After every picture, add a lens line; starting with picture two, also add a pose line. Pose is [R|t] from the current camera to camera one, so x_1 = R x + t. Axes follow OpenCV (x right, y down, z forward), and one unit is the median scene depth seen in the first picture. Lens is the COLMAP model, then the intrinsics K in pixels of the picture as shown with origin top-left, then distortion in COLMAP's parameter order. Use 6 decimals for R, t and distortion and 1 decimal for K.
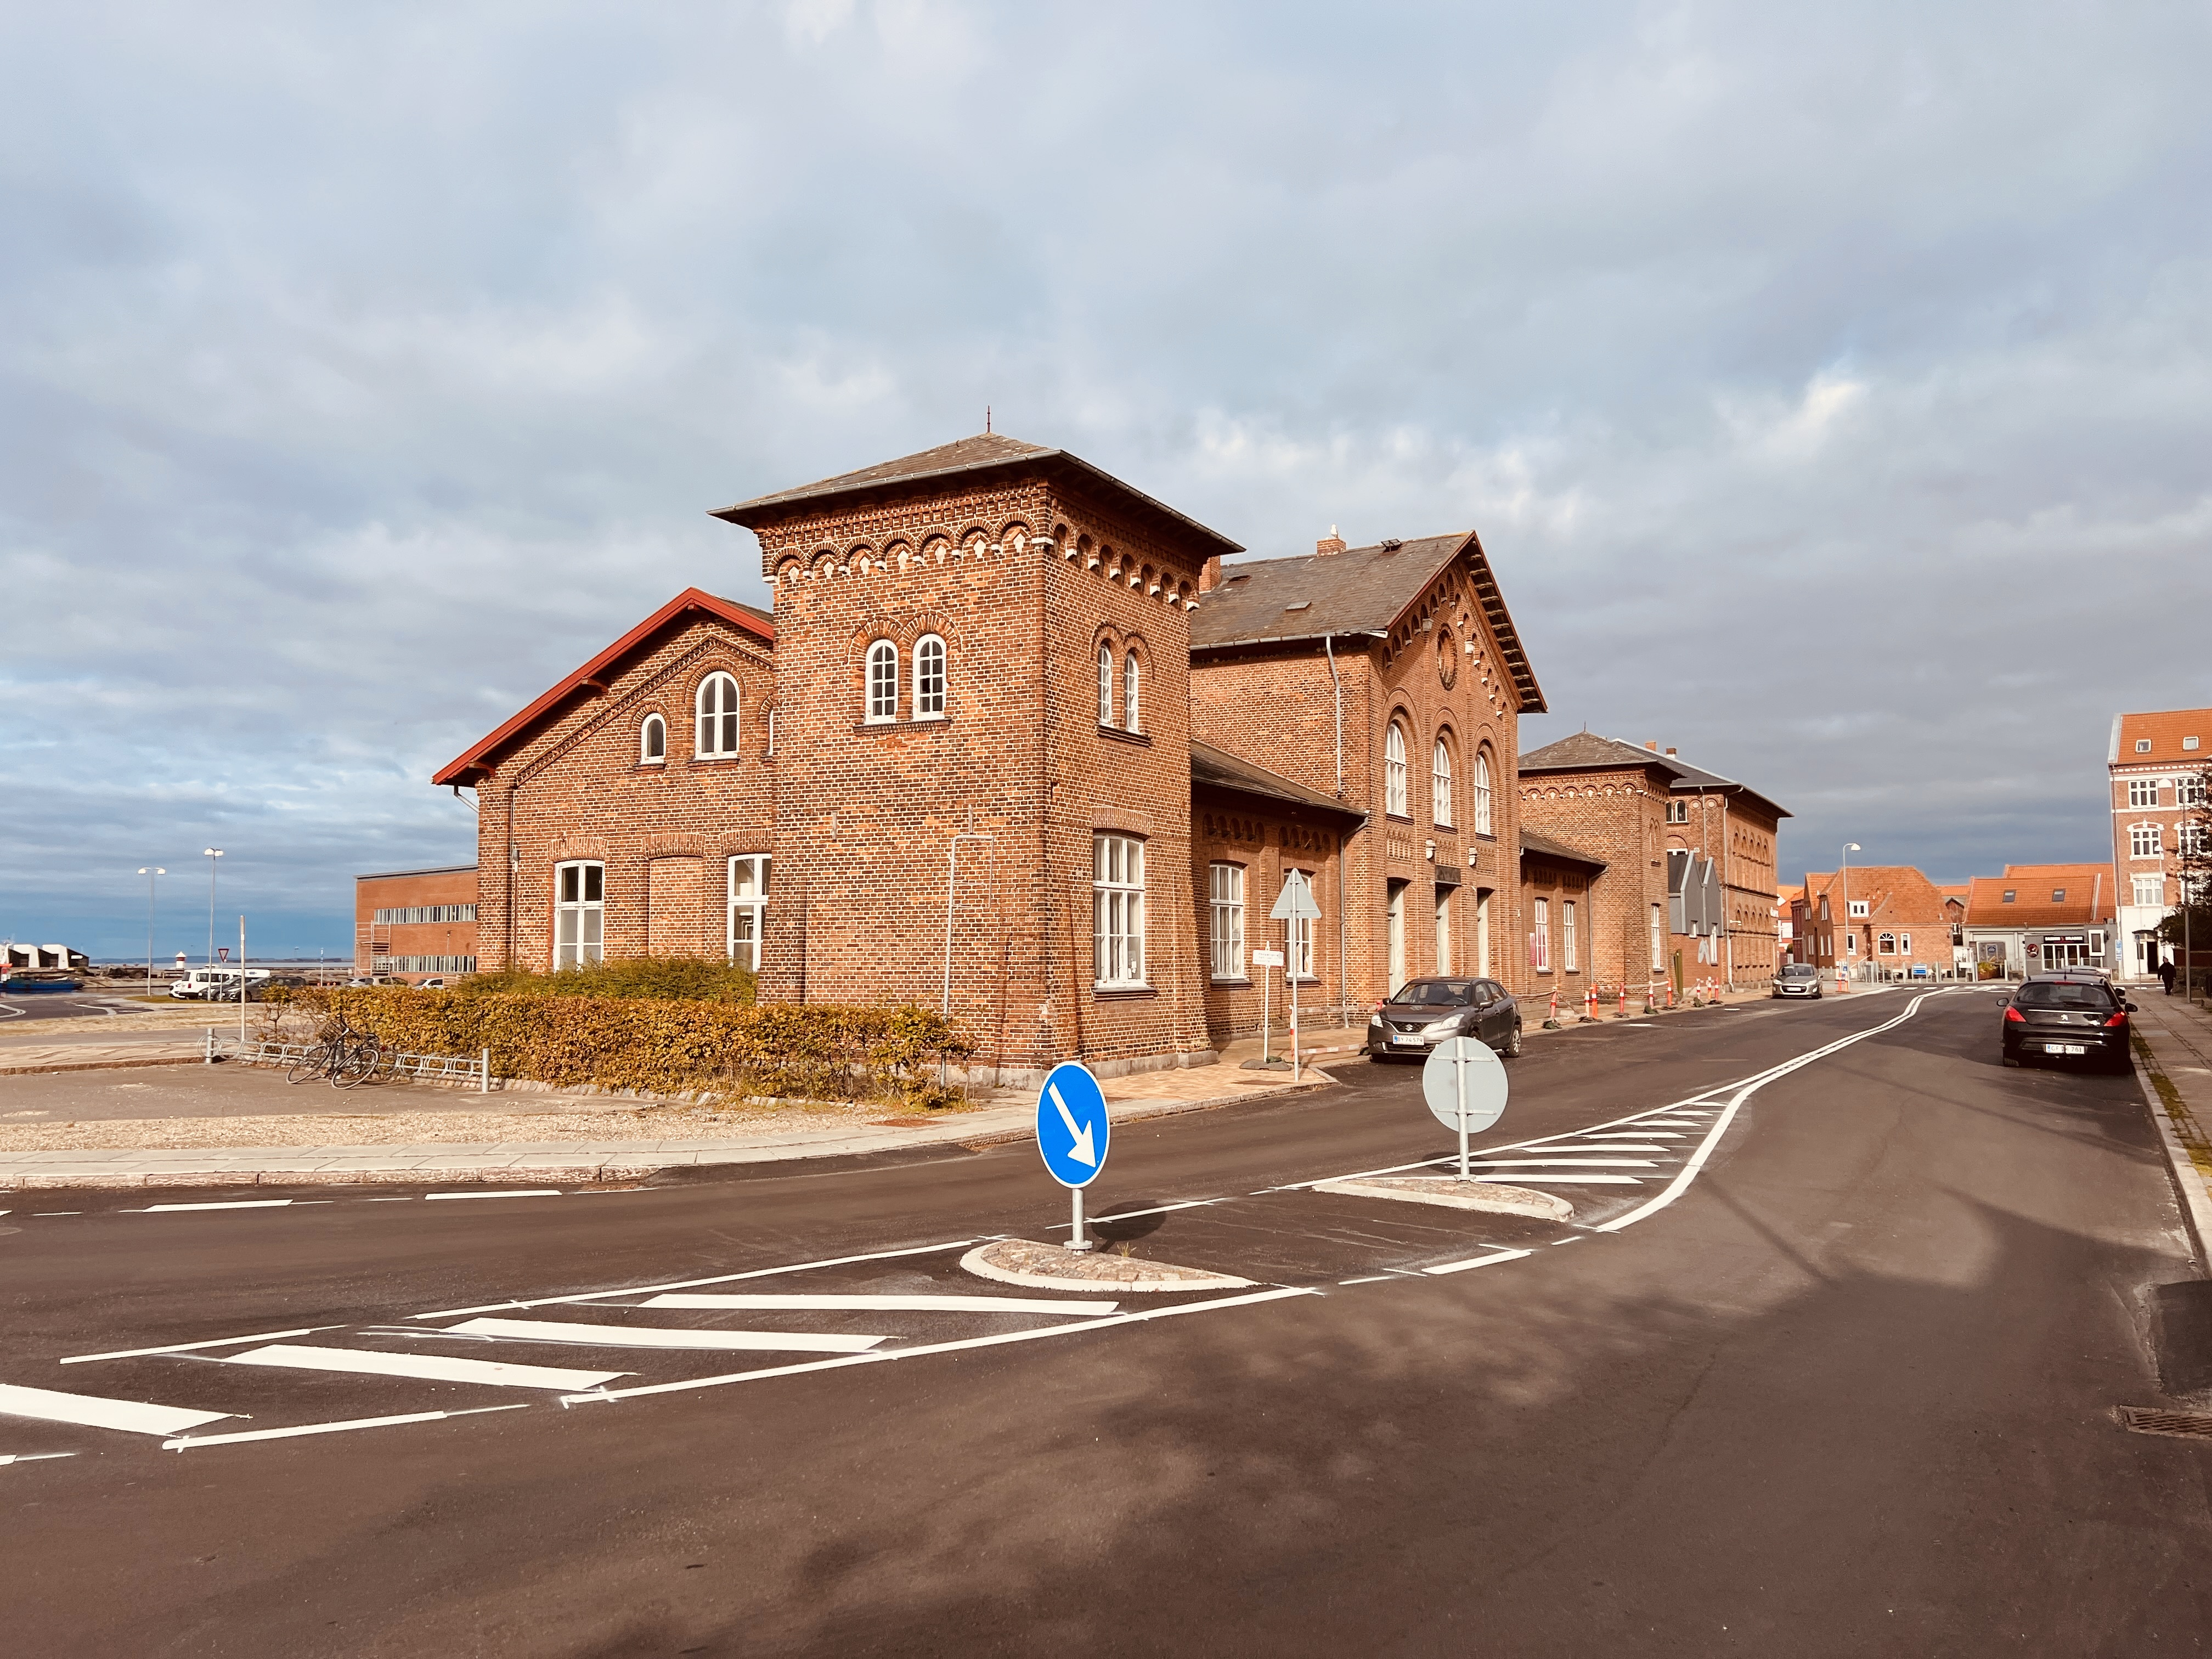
lens RADIAL K [[1638.2, 0, 1129.6], [0, 1638.2, 873.0], [0, 0, 1]] dist [0.035721, -0.053321]
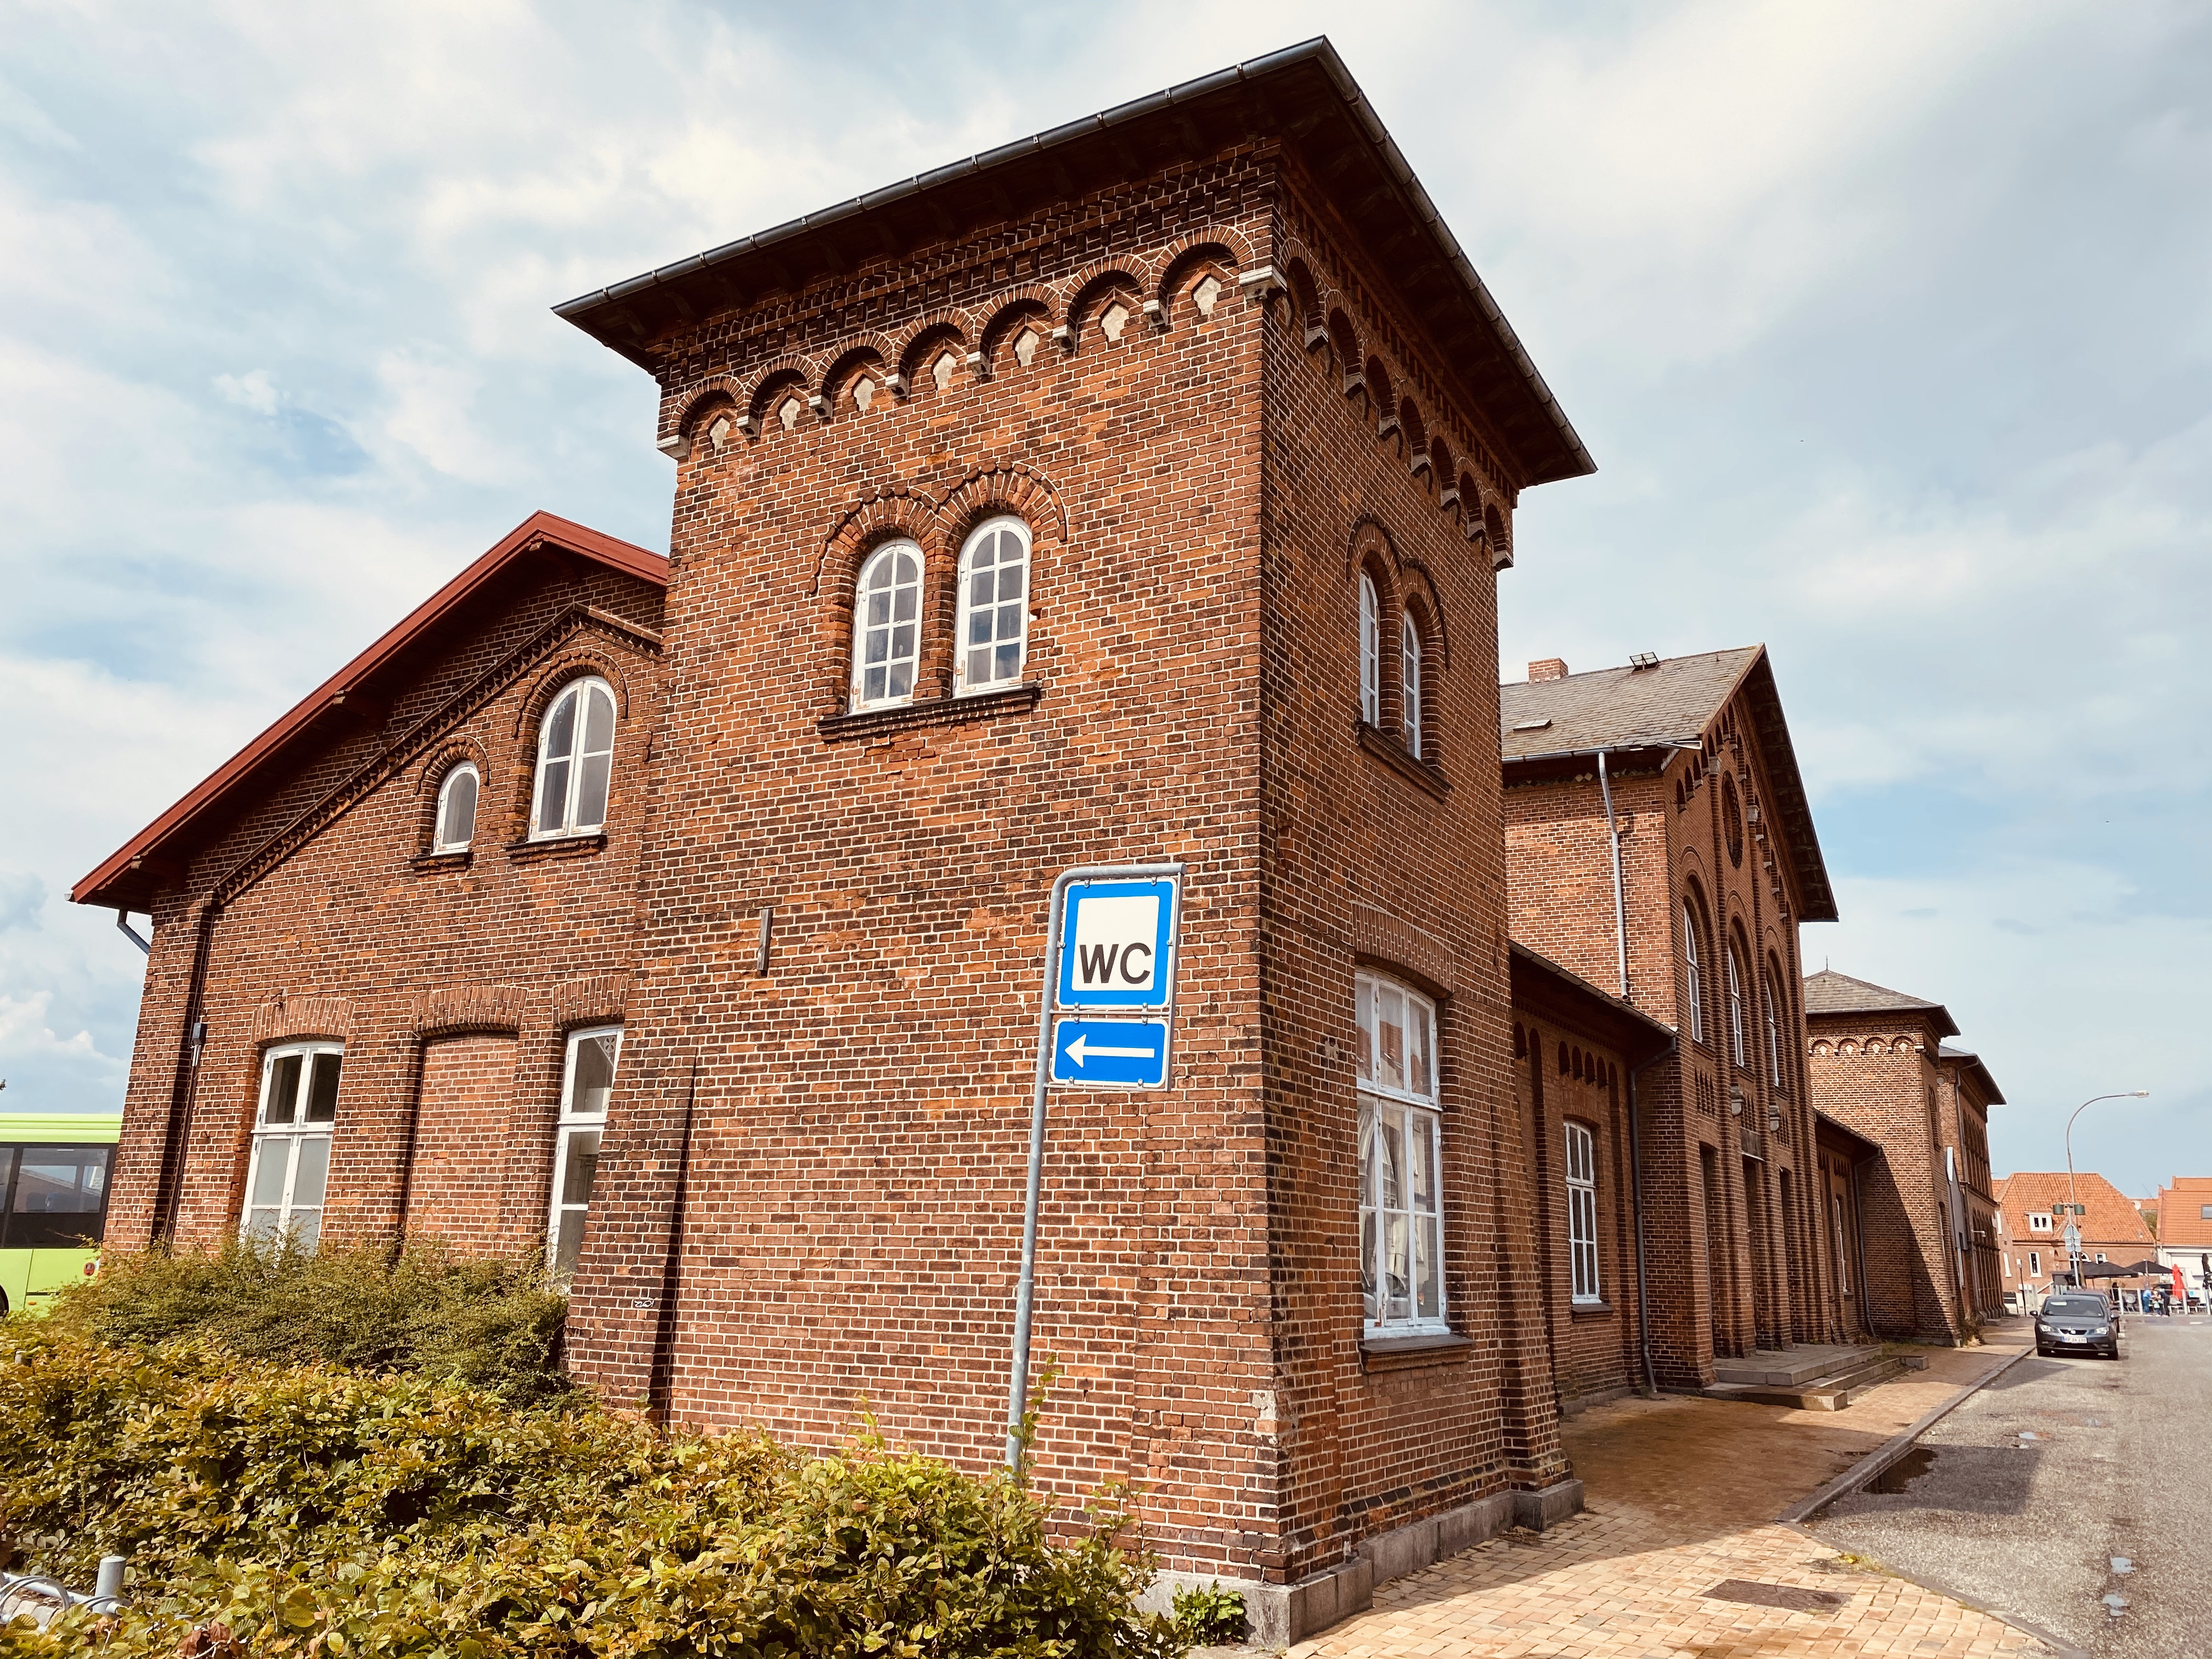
lens RADIAL K [[1675.4, 0, 1111.4], [0, 1675.4, 827.2], [0, 0, 1]] dist [0.053915, -0.090176]
pose [[0.999150, 0.017492, -0.037323, -0.061397], [-0.024503, 0.980186, -0.196557, 0.025154], [0.033145, 0.197304, 0.979782, 0.485672]]
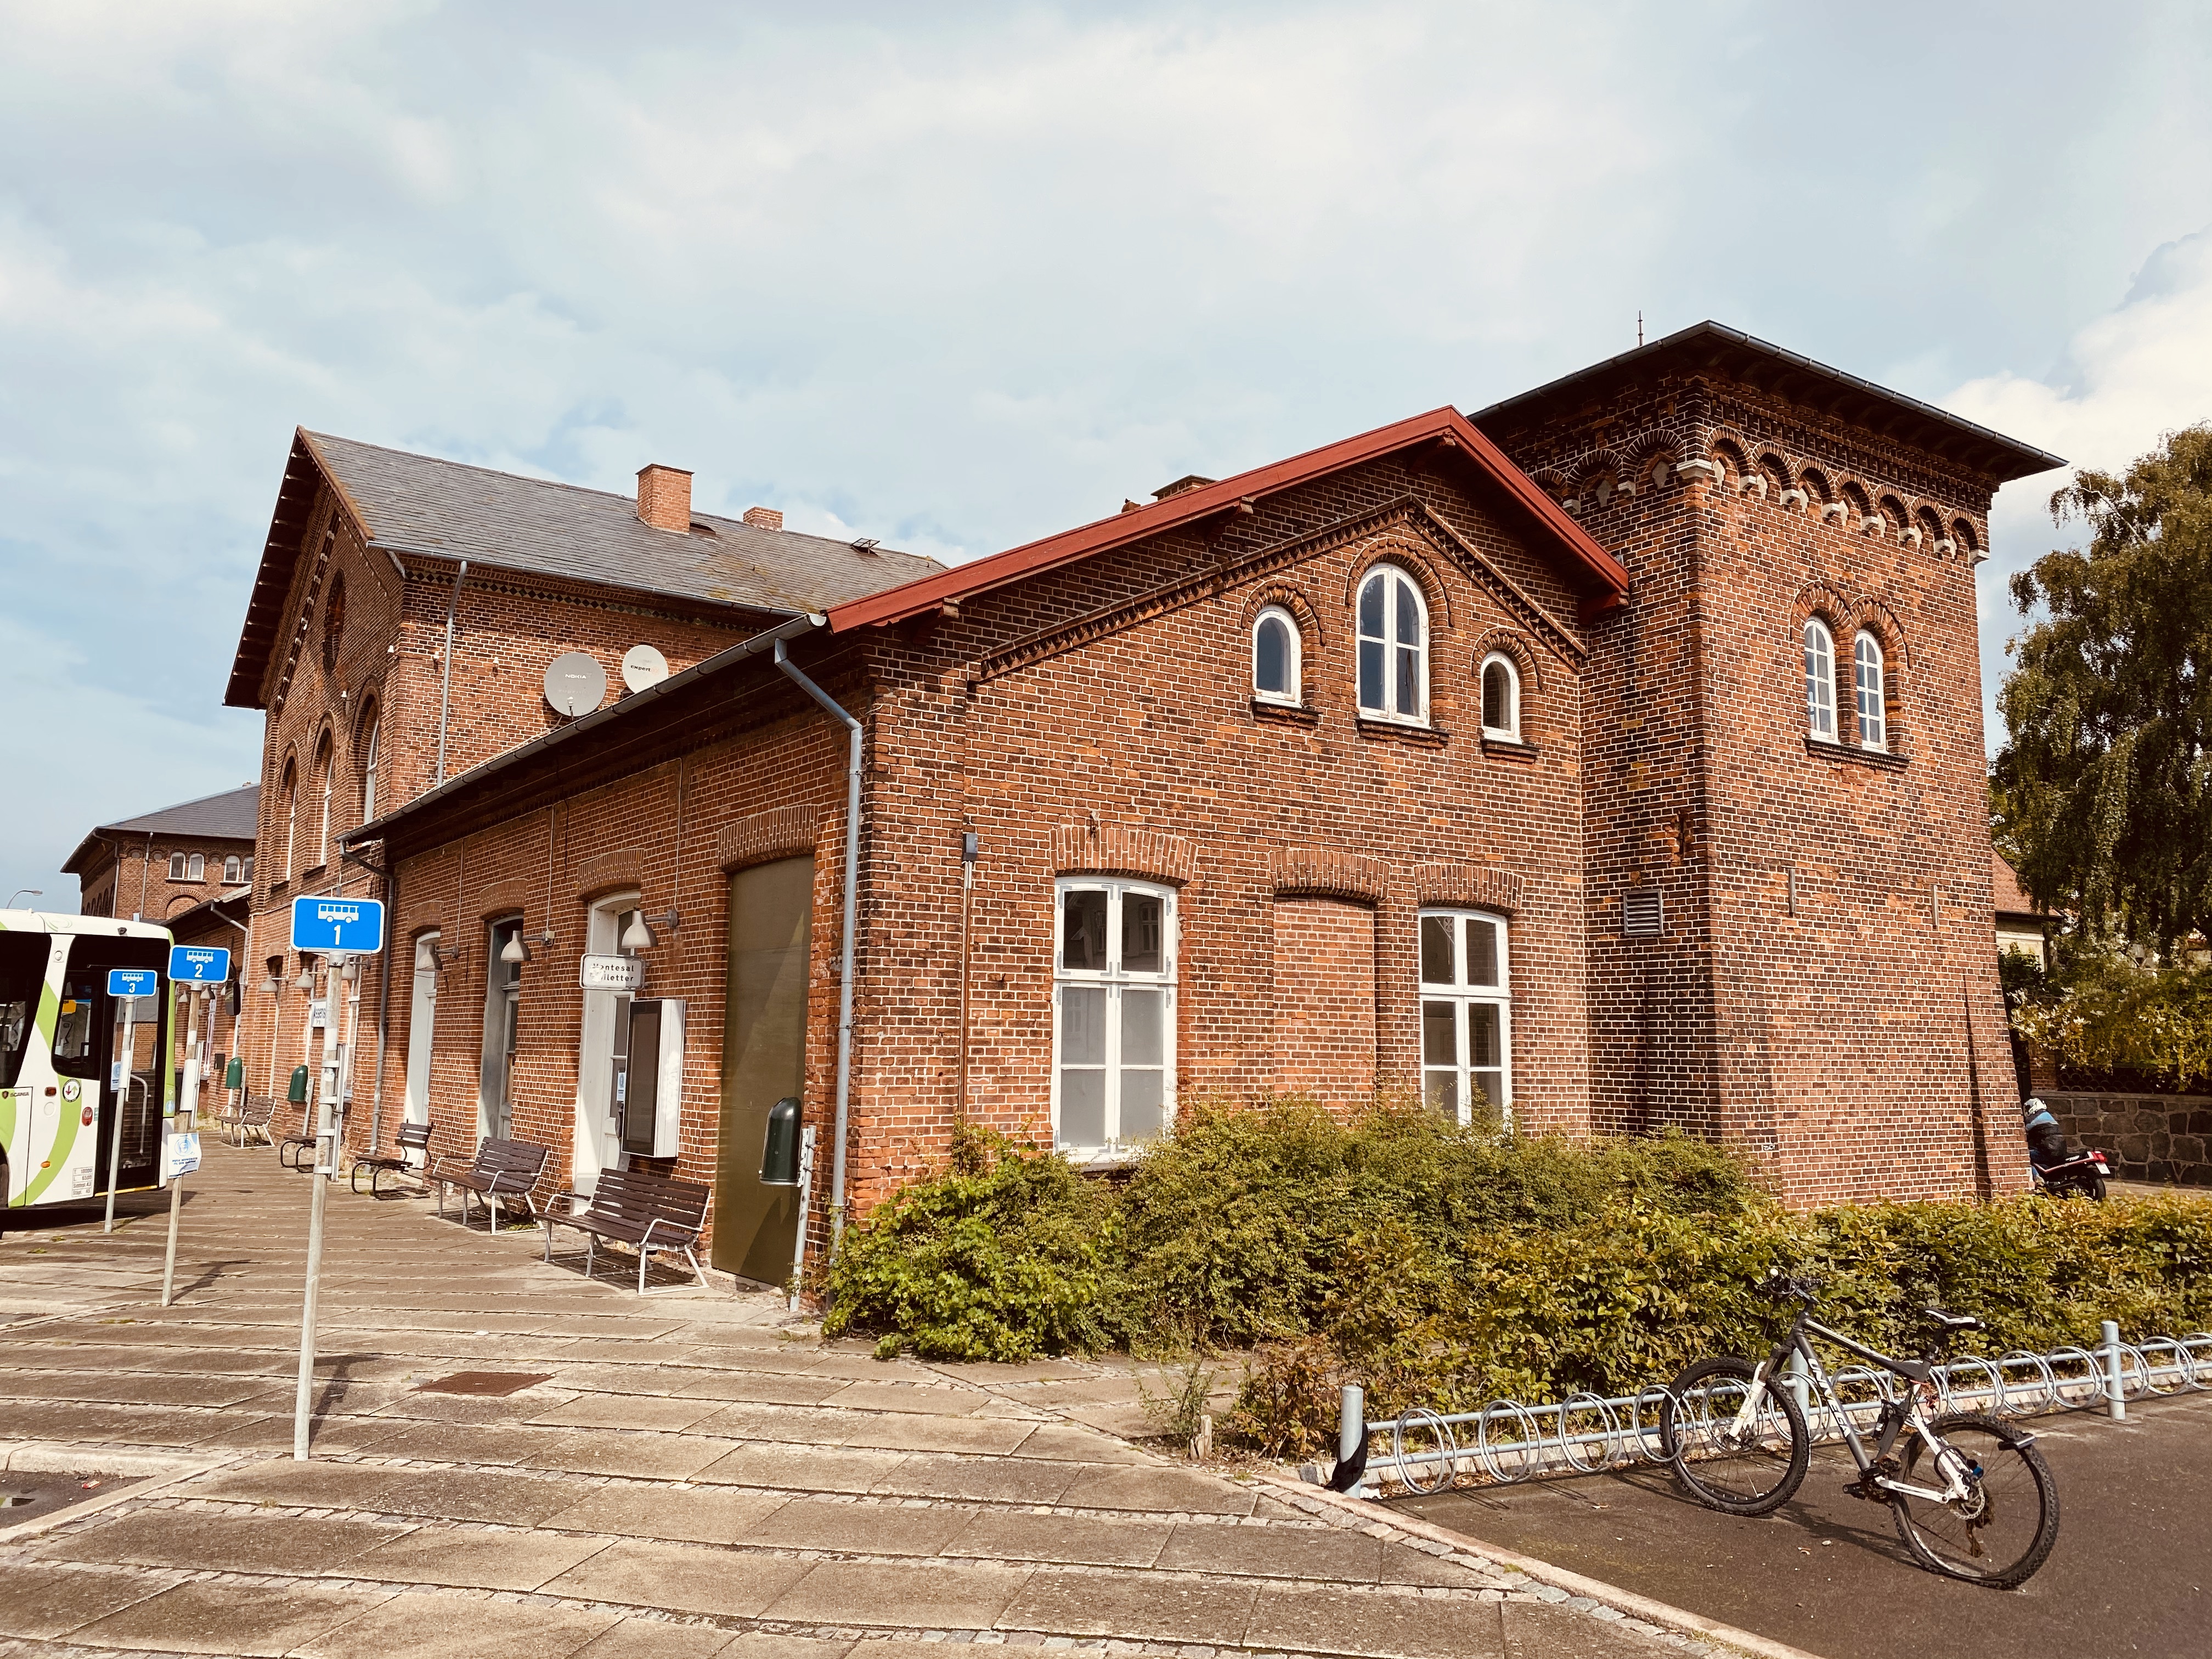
lens RADIAL K [[1675.4, 0, 1073.2], [0, 1675.4, 822.9], [0, 0, 1]] dist [0.053915, -0.090176]
pose [[0.483198, 0.127987, 0.866106, -0.767082], [-0.060481, 0.991774, -0.112814, 0.030589], [-0.873420, 0.002128, 0.486964, 0.815560]]
